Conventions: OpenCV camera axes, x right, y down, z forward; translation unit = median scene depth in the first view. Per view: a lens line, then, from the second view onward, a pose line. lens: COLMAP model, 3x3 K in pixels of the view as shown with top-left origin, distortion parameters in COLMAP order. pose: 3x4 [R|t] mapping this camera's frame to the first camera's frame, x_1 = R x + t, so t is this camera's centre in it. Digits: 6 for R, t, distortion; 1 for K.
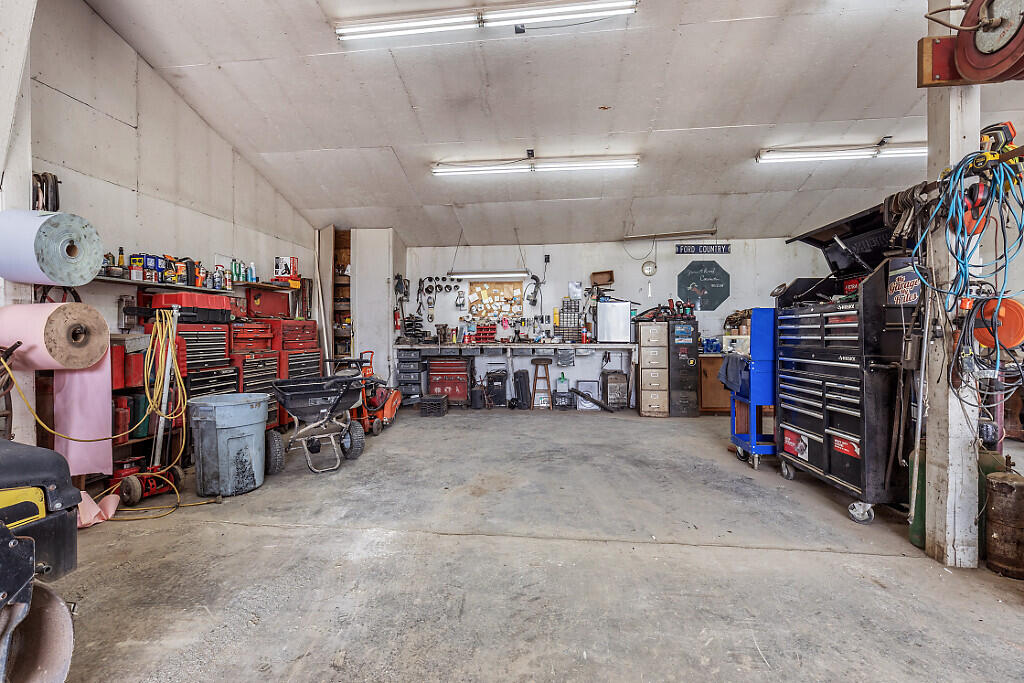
lens RADIAL K [[459.4, 0, 507.2], [0, 459.4, 338.7], [0, 0, 1]] dist [0.000558, 0.000203]
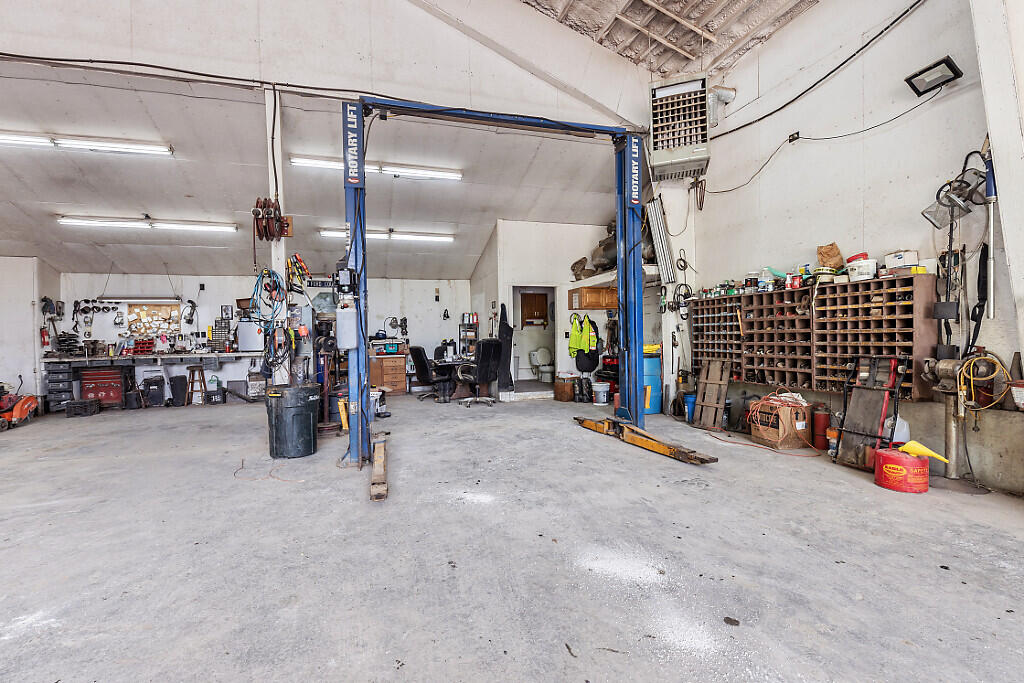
lens RADIAL K [[459.4, 0, 506.6], [0, 459.4, 344.1], [0, 0, 1]] dist [0.000558, 0.000203]
pose [[0.918158, -0.020387, 0.395689, 0.362426], [0.023543, 0.999718, -0.003121, 0.007958], [-0.395514, 0.012181, 0.918379, -0.510271]]
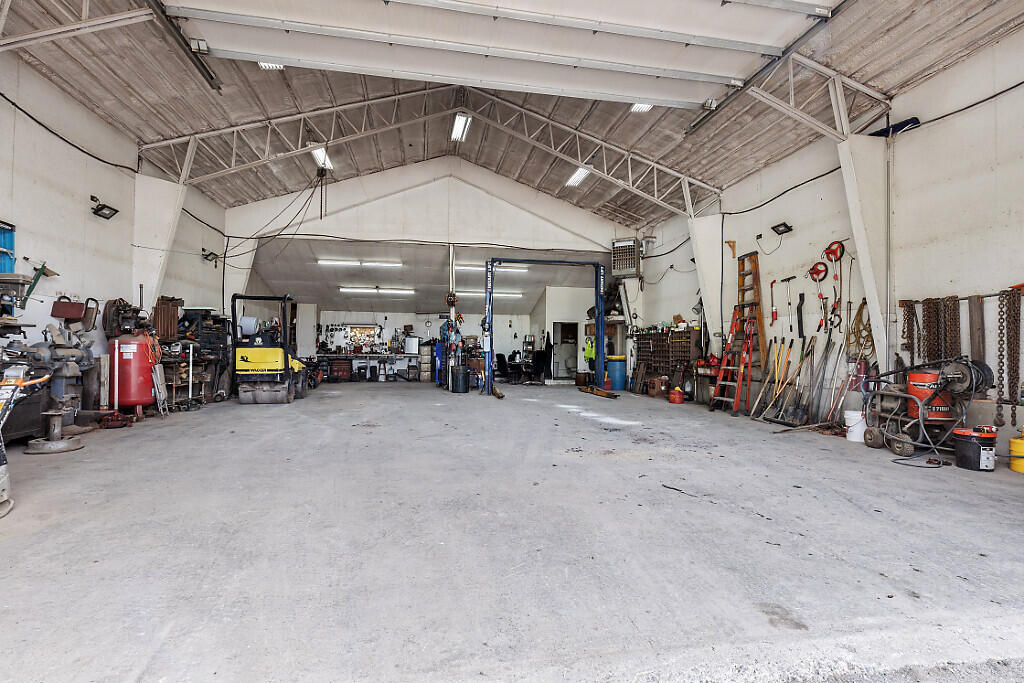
lens RADIAL K [[459.4, 0, 508.5], [0, 459.4, 339.2], [0, 0, 1]] dist [0.000558, 0.000203]
pose [[0.958518, 0.019294, 0.284379, 0.022658], [-0.006430, 0.998916, -0.046102, 0.038231], [-0.284960, 0.042361, 0.957603, -1.460958]]
